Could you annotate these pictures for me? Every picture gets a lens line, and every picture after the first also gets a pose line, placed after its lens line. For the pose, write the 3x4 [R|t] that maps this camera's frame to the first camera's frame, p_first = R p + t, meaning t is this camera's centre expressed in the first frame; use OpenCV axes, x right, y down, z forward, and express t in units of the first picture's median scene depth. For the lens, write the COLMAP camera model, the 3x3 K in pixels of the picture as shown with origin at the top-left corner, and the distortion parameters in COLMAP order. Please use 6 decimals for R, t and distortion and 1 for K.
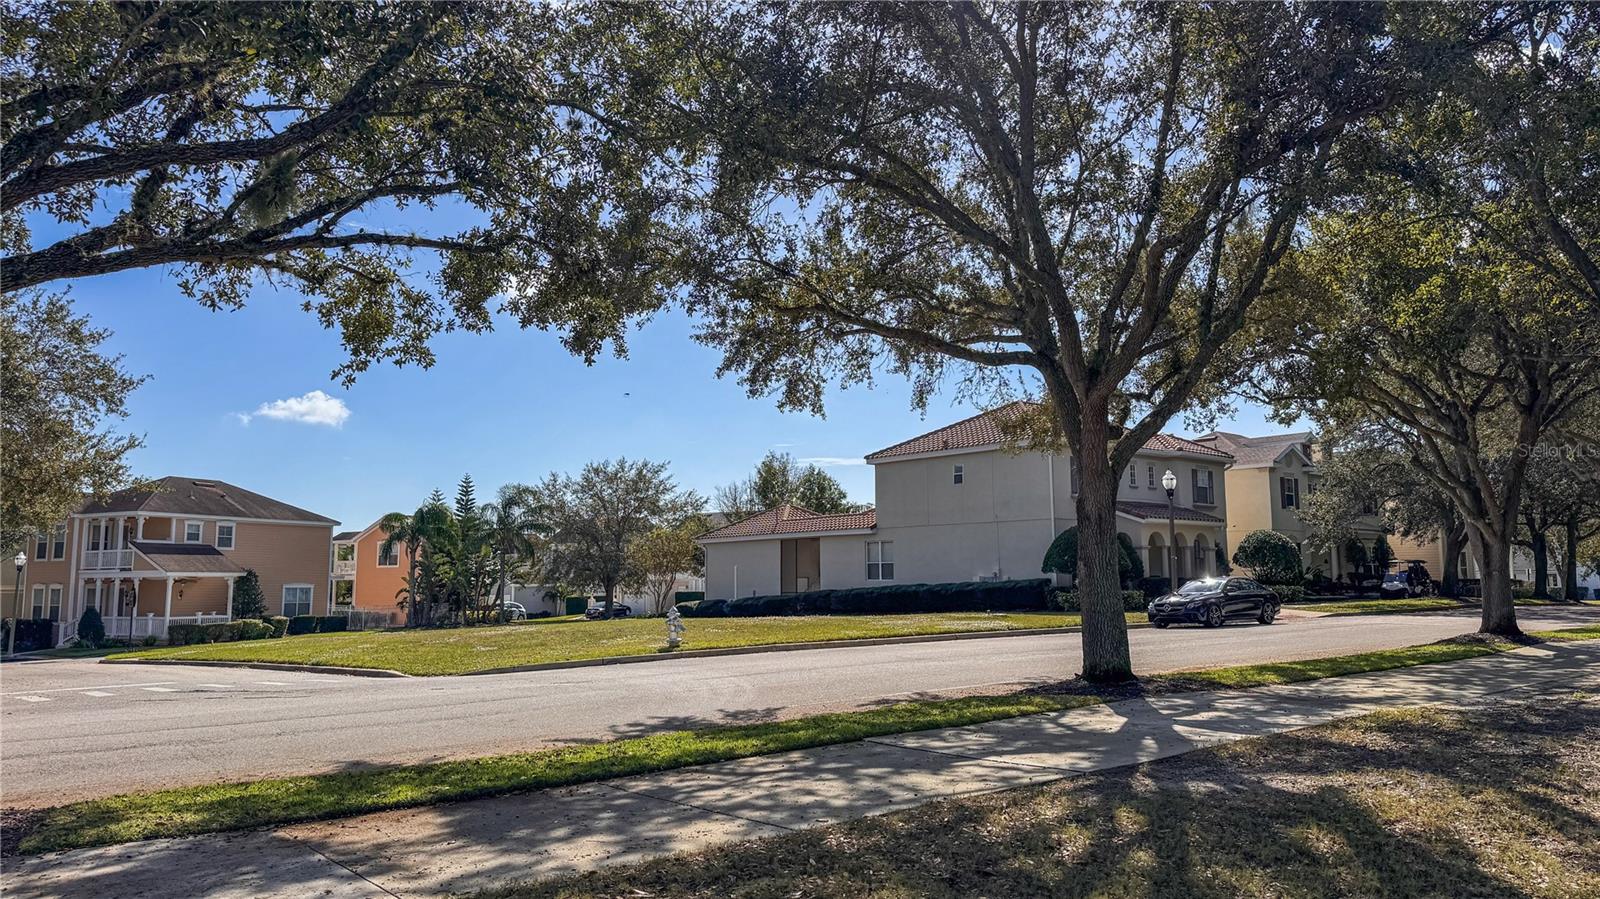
lens RADIAL K [[1136.1, 0, 803.9], [0, 1136.1, 441.8], [0, 0, 1]] dist [0.167212, -0.231316]
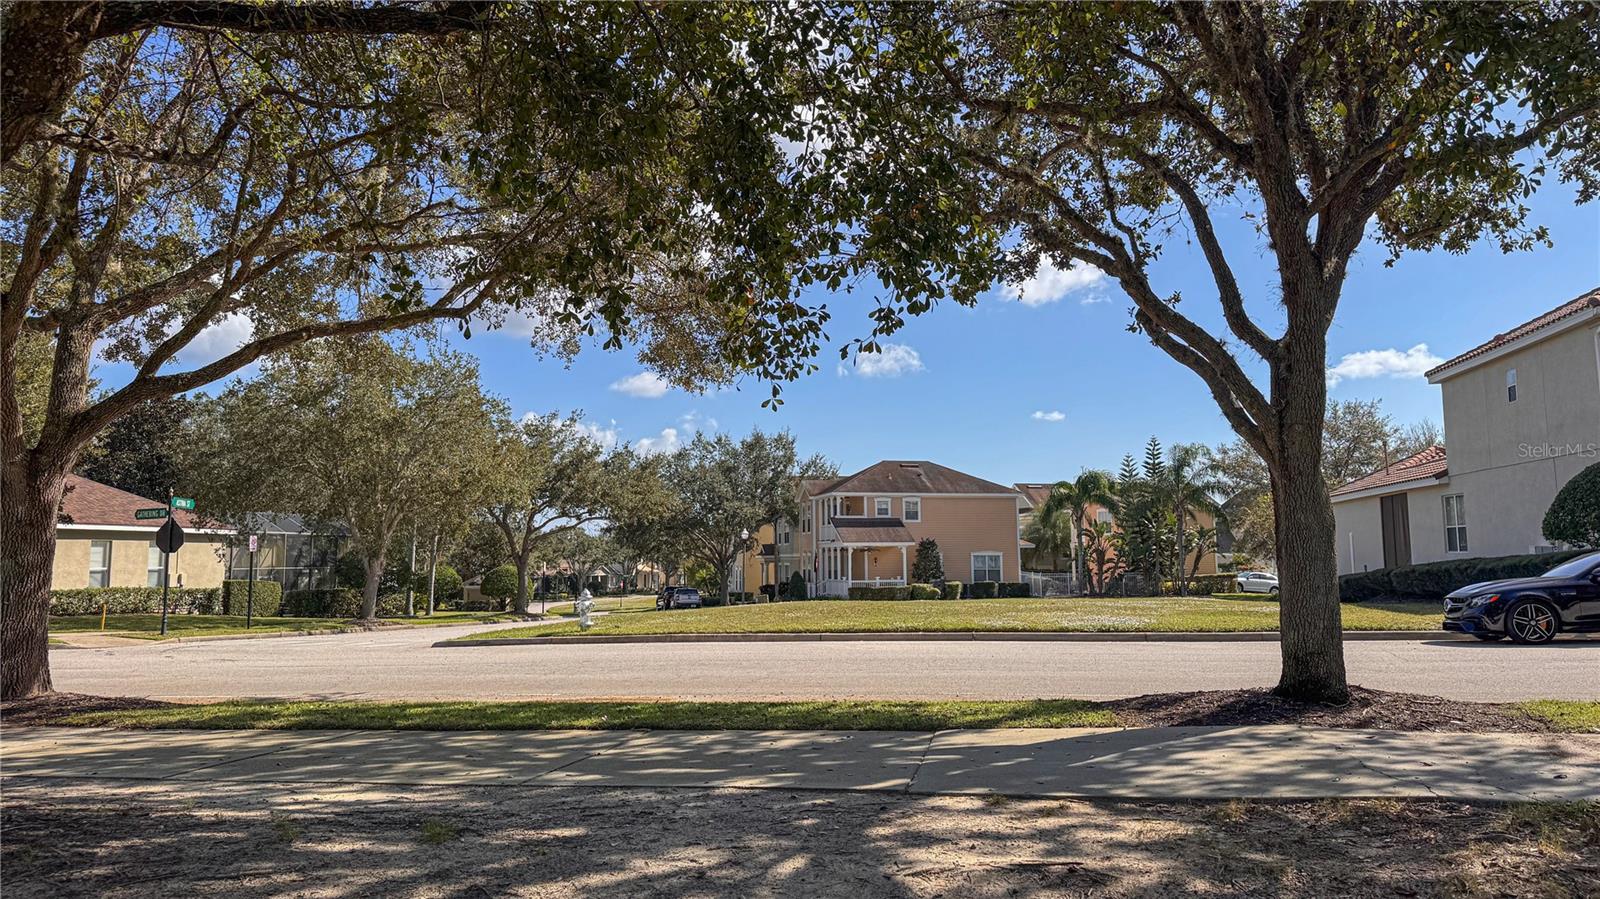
lens RADIAL K [[1136.1, 0, 803.9], [0, 1136.1, 441.8], [0, 0, 1]] dist [0.167212, -0.231316]
pose [[0.626591, -0.080013, -0.775230, 0.325932], [0.104975, 0.994316, -0.017778, 0.024601], [0.772246, -0.070240, 0.631429, 0.234221]]
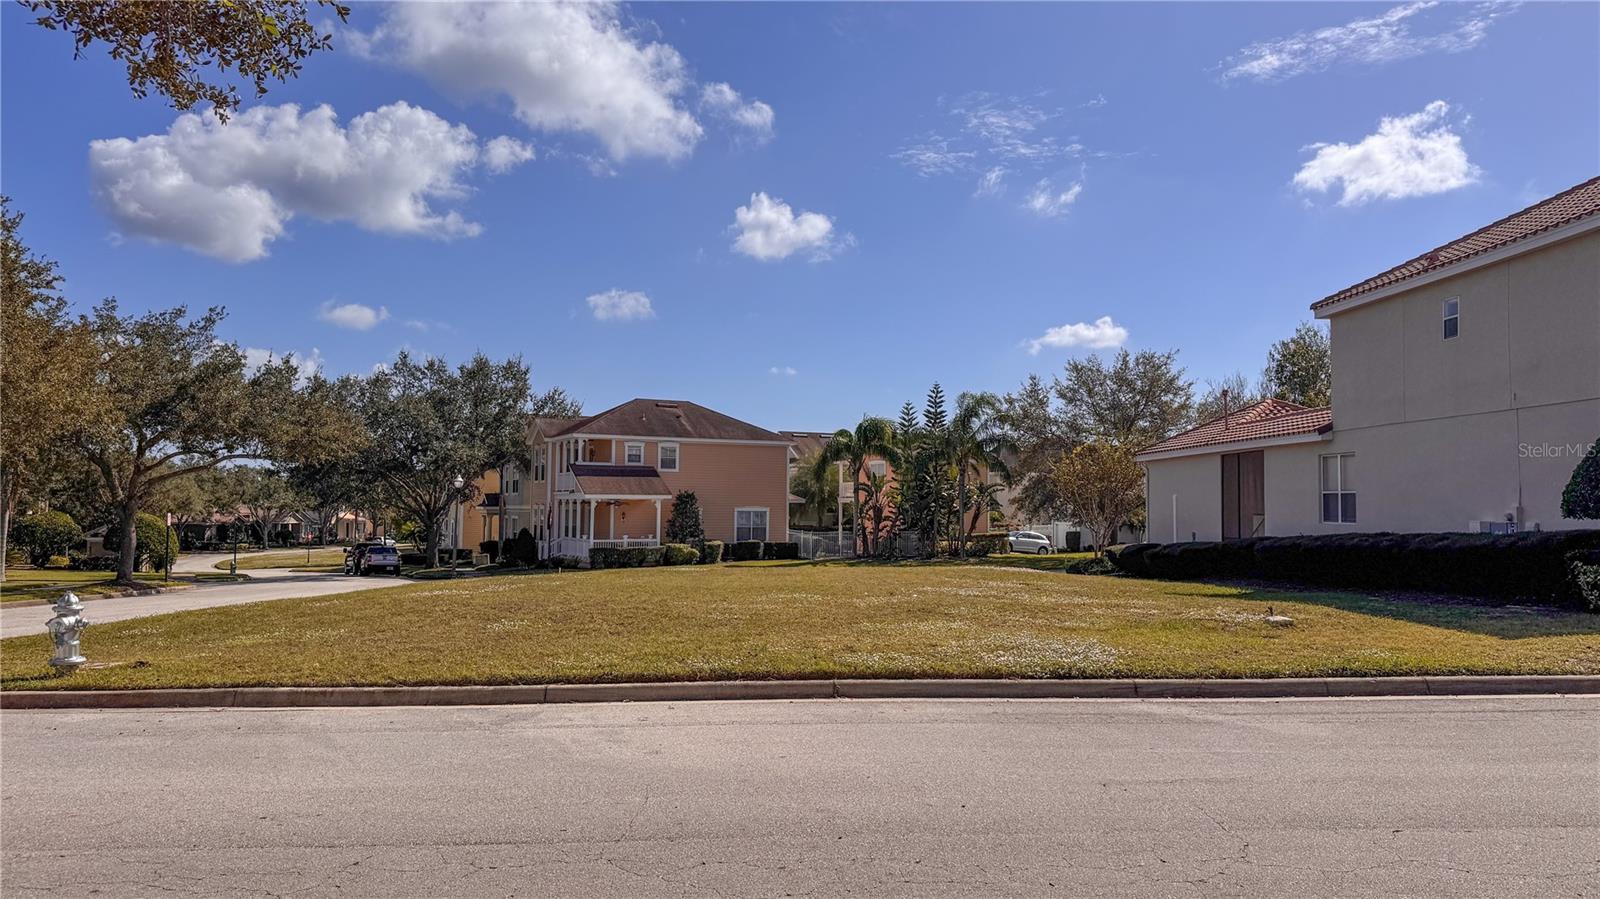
lens RADIAL K [[1136.1, 0, 803.9], [0, 1136.1, 441.8], [0, 0, 1]] dist [0.167212, -0.231316]
pose [[0.785803, -0.023150, -0.618043, 0.190373], [0.065850, 0.996751, 0.046388, 0.033385], [0.614961, -0.077150, 0.784774, 0.346819]]
